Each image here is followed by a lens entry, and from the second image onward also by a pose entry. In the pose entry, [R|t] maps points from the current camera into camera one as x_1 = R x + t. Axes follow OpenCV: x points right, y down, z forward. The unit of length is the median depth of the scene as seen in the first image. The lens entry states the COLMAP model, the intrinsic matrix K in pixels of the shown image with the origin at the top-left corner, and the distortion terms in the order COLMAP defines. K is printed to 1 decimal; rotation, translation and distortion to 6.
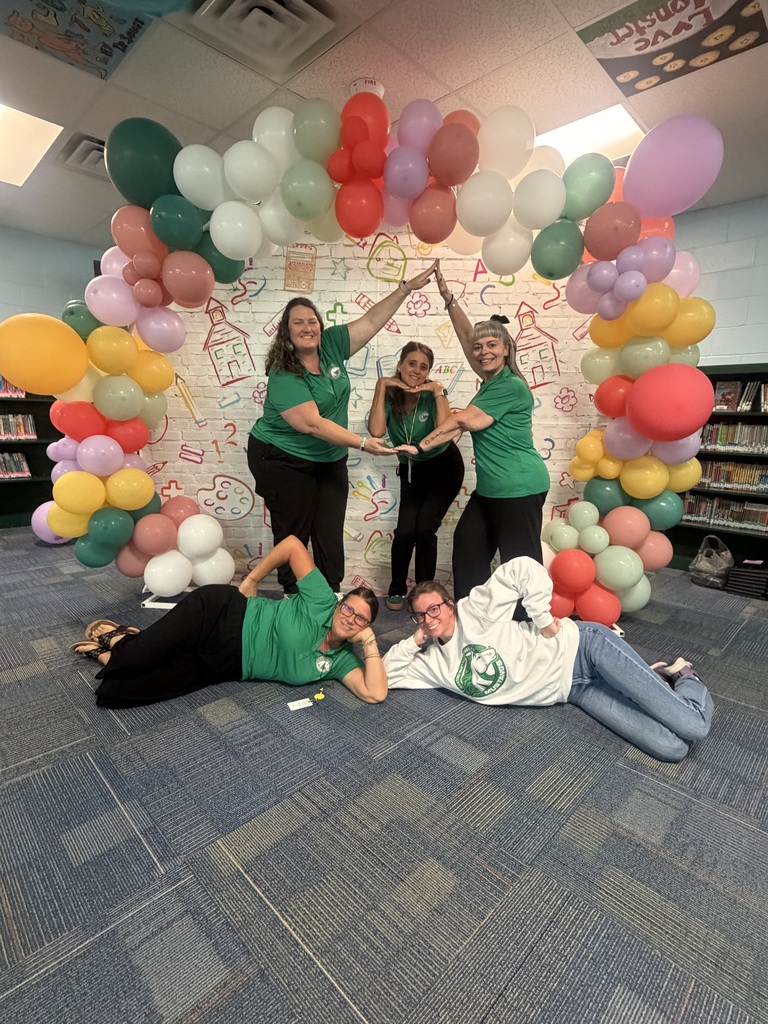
lens RADIAL K [[505.7, 0, 383.0], [0, 505.7, 514.8], [0, 0, 1]] dist [-0.009173, -0.001232]
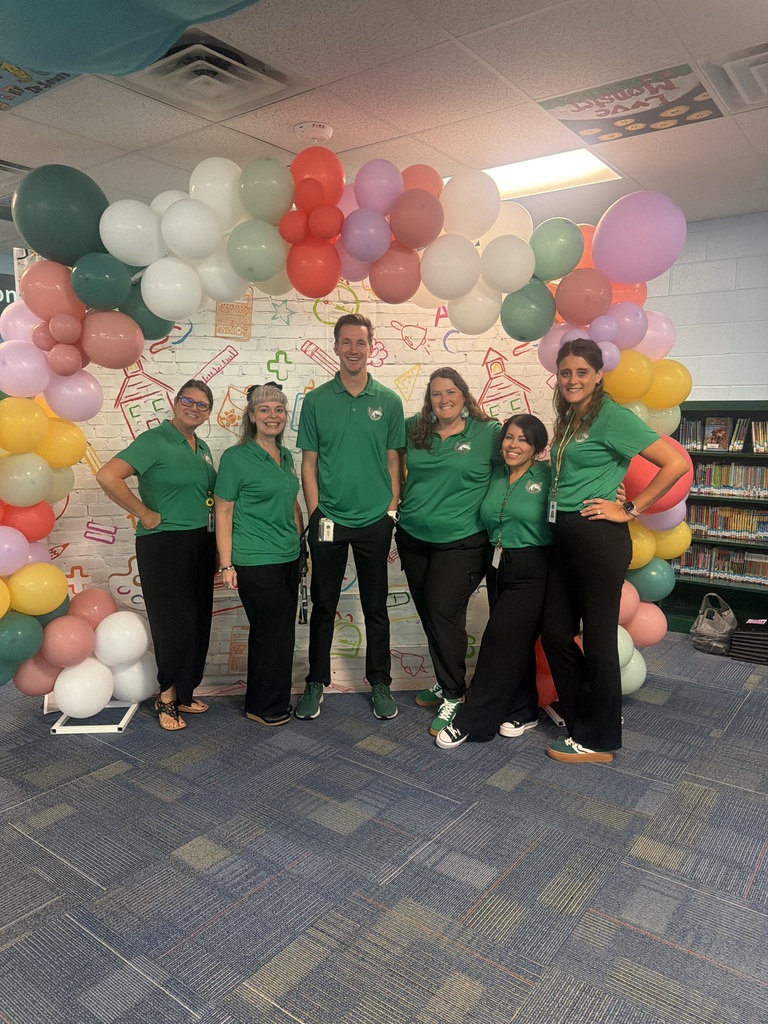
lens RADIAL K [[727.4, 0, 385.1], [0, 727.4, 505.3], [0, 0, 1]] dist [0.006164, -0.017746]
pose [[0.989813, -0.041377, 0.136231, -0.113526], [0.048478, 0.997611, -0.049224, -0.111911], [-0.133869, 0.055326, 0.989453, -0.273964]]
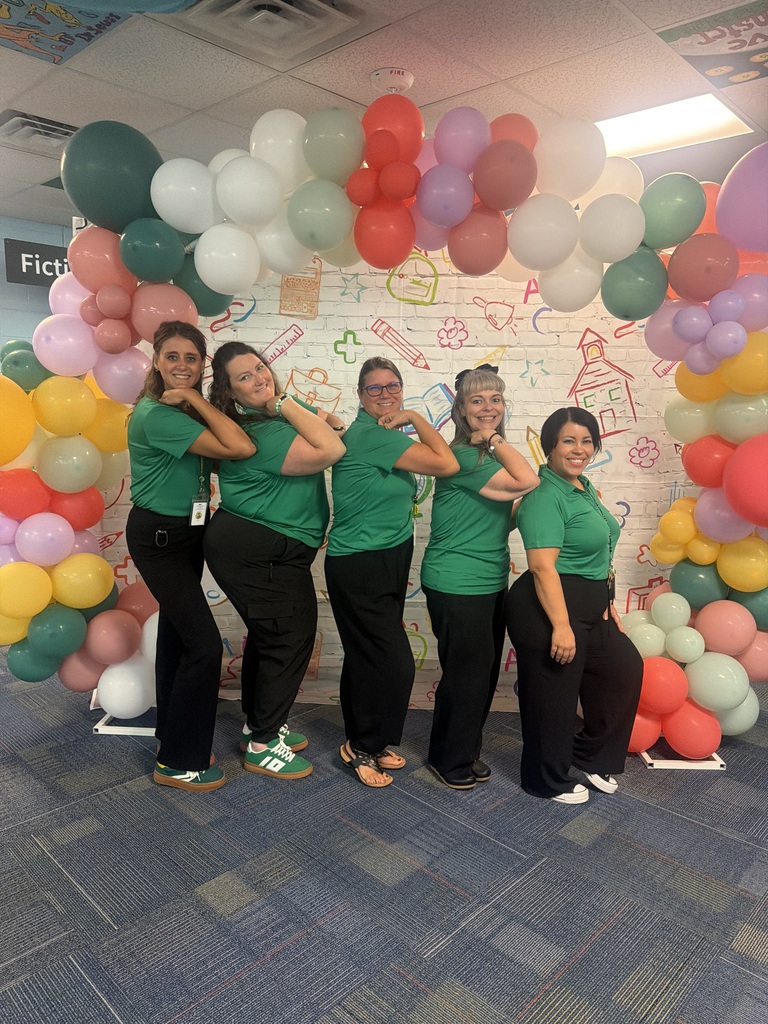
lens RADIAL K [[727.4, 0, 383.9], [0, 727.4, 511.3], [0, 0, 1]] dist [0.006164, -0.017746]
pose [[0.999884, -0.004563, 0.014537, -0.065749], [0.004959, 0.999615, -0.027302, -0.138289], [-0.014407, 0.027371, 0.999522, -0.129175]]
